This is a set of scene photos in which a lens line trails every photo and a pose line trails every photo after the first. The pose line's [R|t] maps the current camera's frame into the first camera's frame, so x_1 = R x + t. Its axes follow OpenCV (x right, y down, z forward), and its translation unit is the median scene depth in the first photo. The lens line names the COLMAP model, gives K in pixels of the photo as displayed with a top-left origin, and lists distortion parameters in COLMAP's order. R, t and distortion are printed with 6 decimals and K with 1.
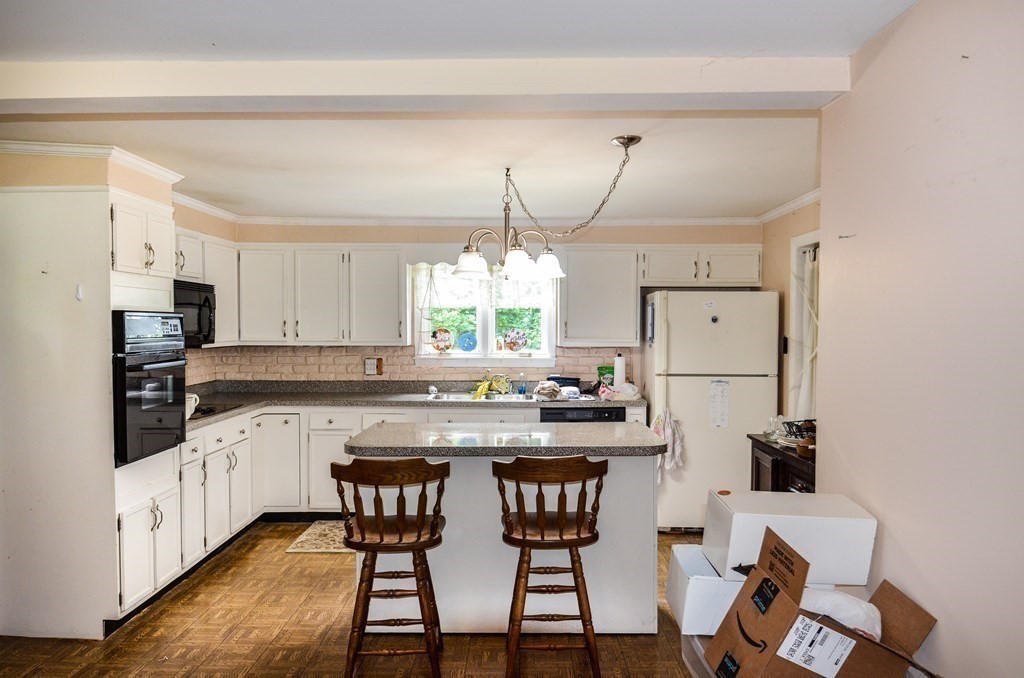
lens RADIAL K [[753.3, 0, 508.1], [0, 753.3, 347.1], [0, 0, 1]] dist [0.014879, -0.050063]
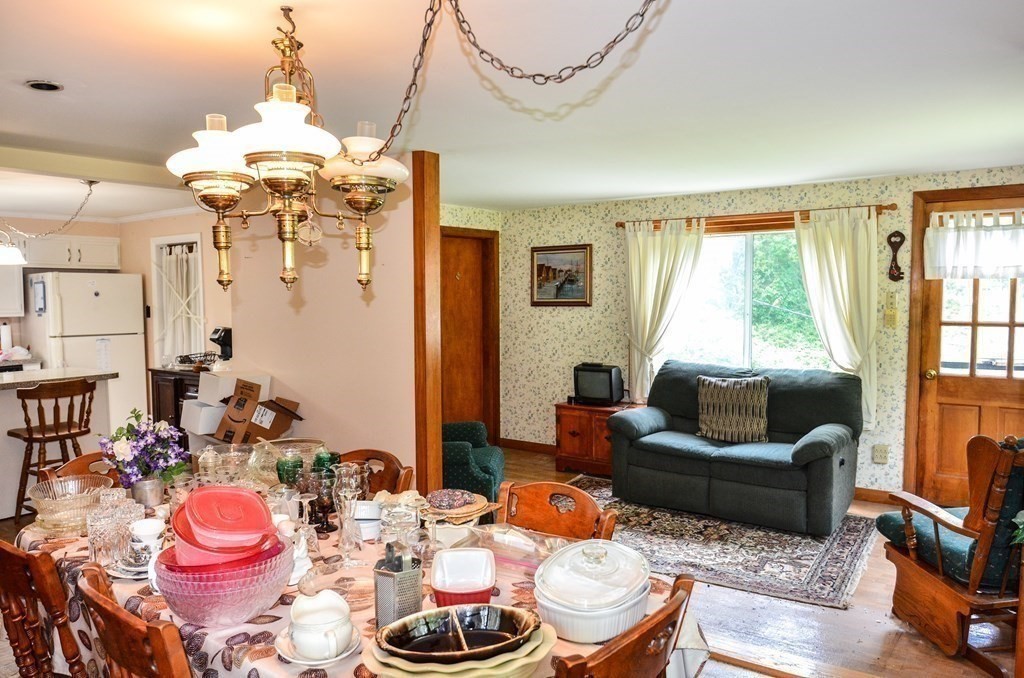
lens RADIAL K [[753.3, 0, 511.6], [0, 753.3, 347.5], [0, 0, 1]] dist [0.014879, -0.050063]
pose [[0.591992, -0.059446, 0.803749, -0.350817], [0.031747, 0.998222, 0.050447, 0.013742], [-0.805319, -0.004348, 0.592826, -0.375876]]
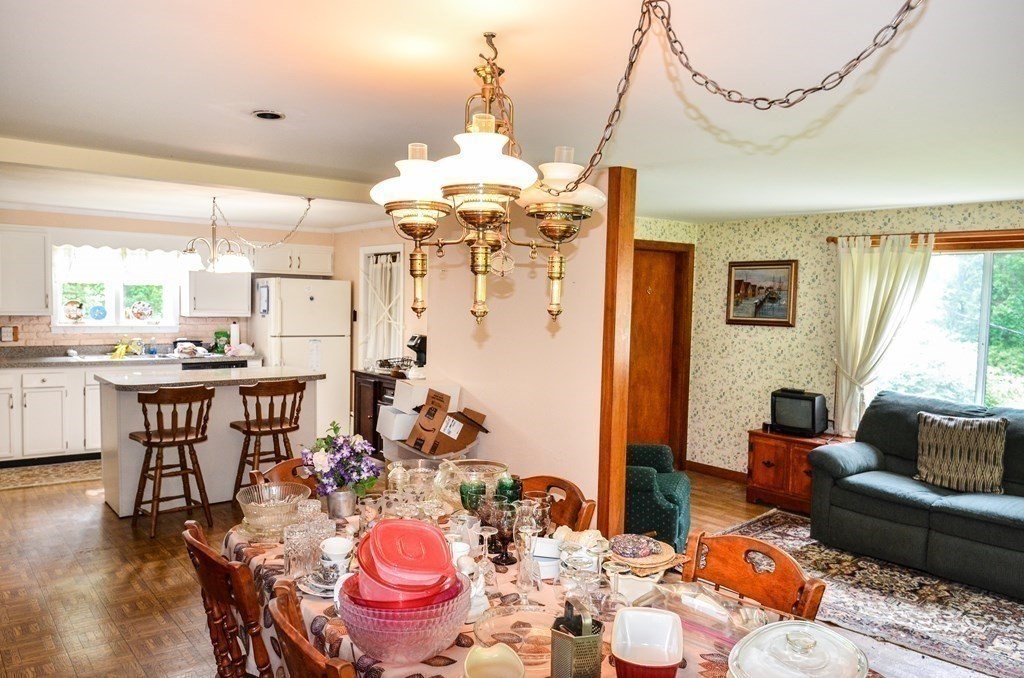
lens RADIAL K [[753.3, 0, 508.3], [0, 753.3, 348.0], [0, 0, 1]] dist [0.014879, -0.050063]
pose [[0.773952, -0.023556, 0.632806, -0.337029], [-0.002338, 0.999195, 0.040055, 0.000330], [-0.633240, -0.032480, 0.773274, -0.360119]]
